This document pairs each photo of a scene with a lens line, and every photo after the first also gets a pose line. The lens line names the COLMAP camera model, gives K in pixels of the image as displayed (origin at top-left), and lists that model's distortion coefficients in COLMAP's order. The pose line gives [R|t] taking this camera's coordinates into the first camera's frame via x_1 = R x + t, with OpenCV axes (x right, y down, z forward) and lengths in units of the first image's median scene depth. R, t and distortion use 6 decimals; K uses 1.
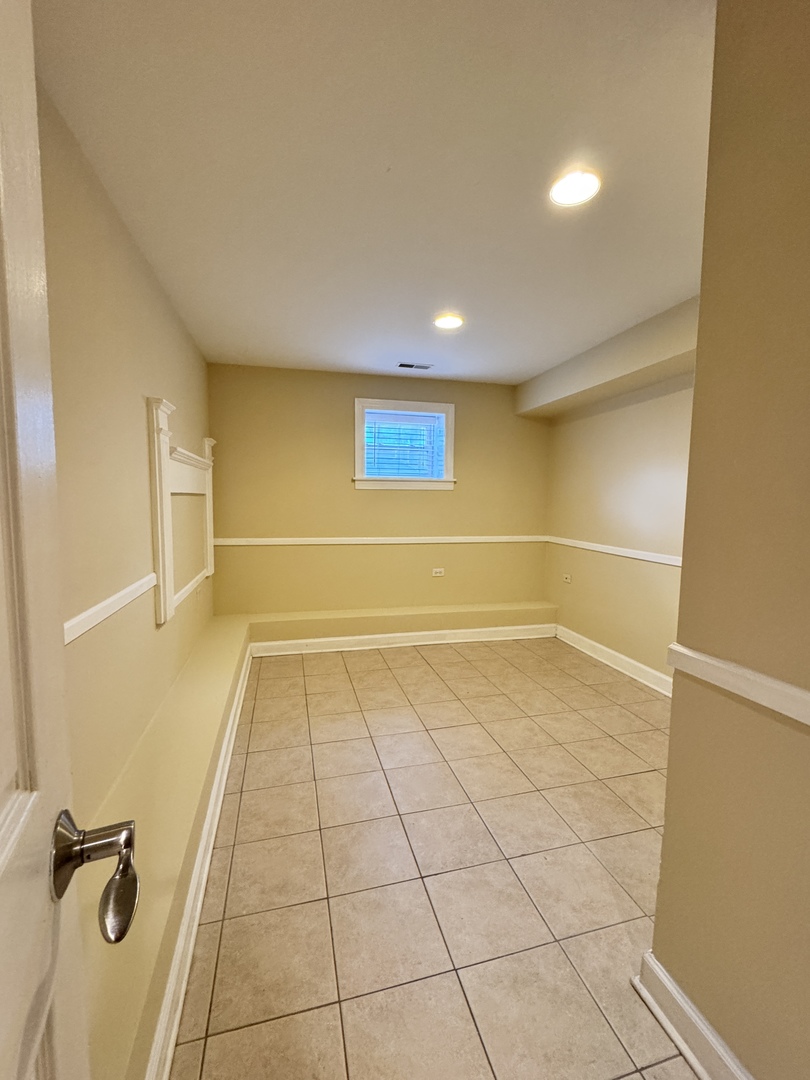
lens RADIAL K [[432.9, 0, 396.0], [0, 432.9, 536.1], [0, 0, 1]] dist [-0.003354, 0.000559]
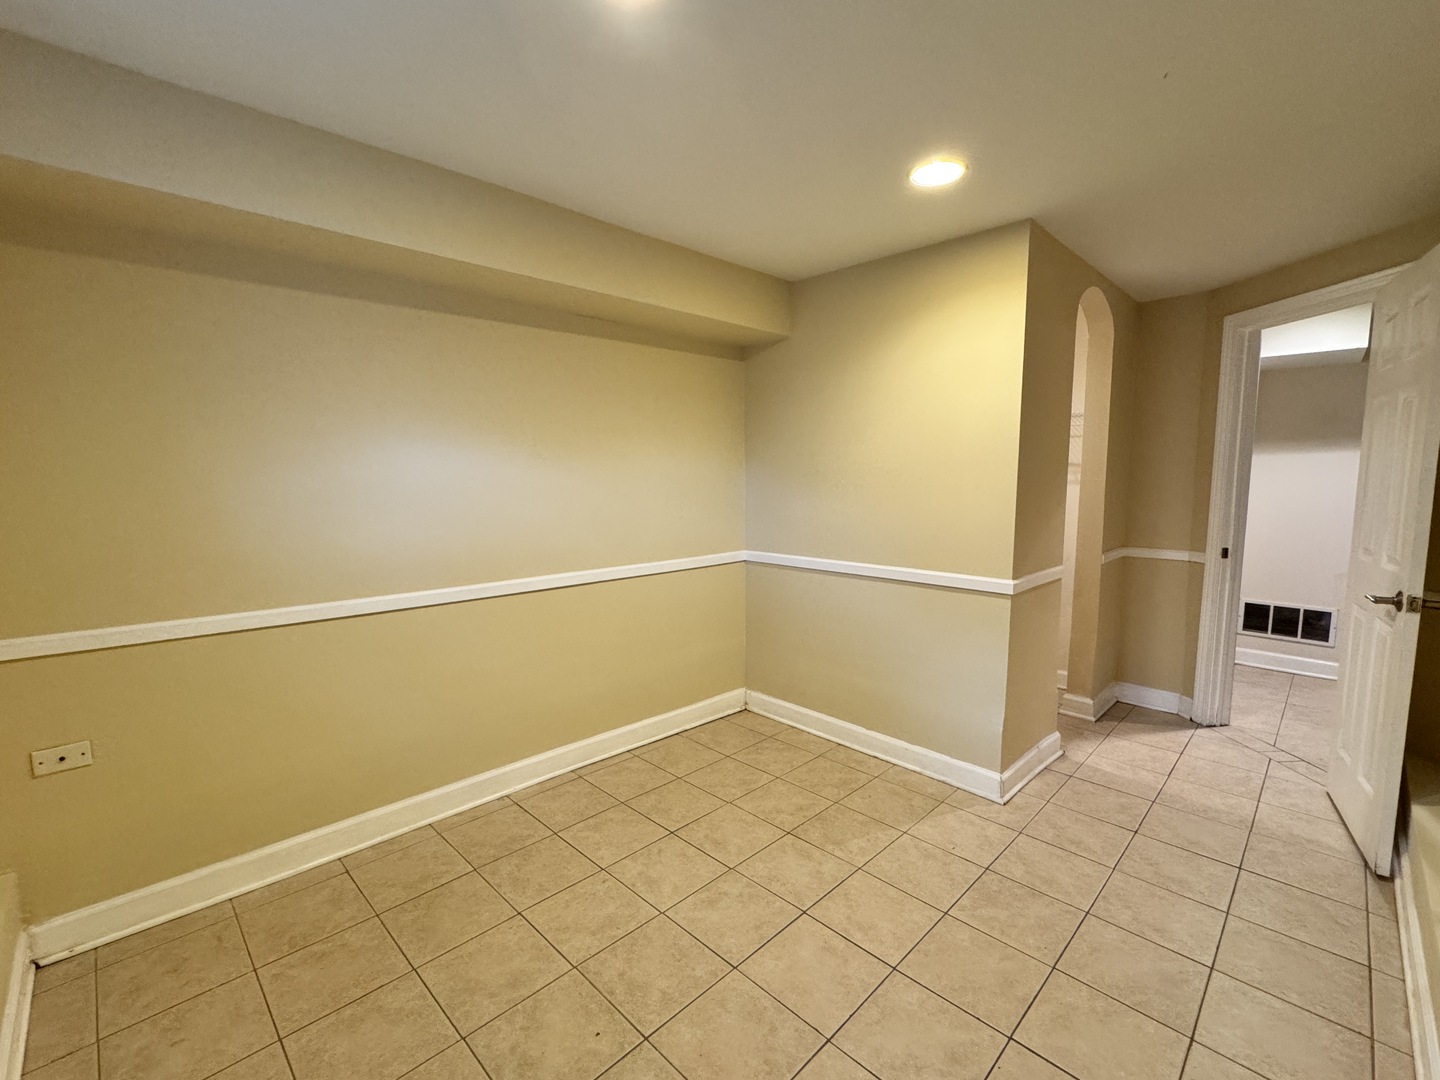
lens RADIAL K [[652.7, 0, 728.4], [0, 652.7, 537.9], [0, 0, 1]] dist [-0.017516, 0.000427]
pose [[-0.519047, -0.095952, 0.849343, -0.375998], [0.080143, 0.983838, 0.160123, -0.154295], [-0.850980, 0.151180, -0.502969, 1.334781]]
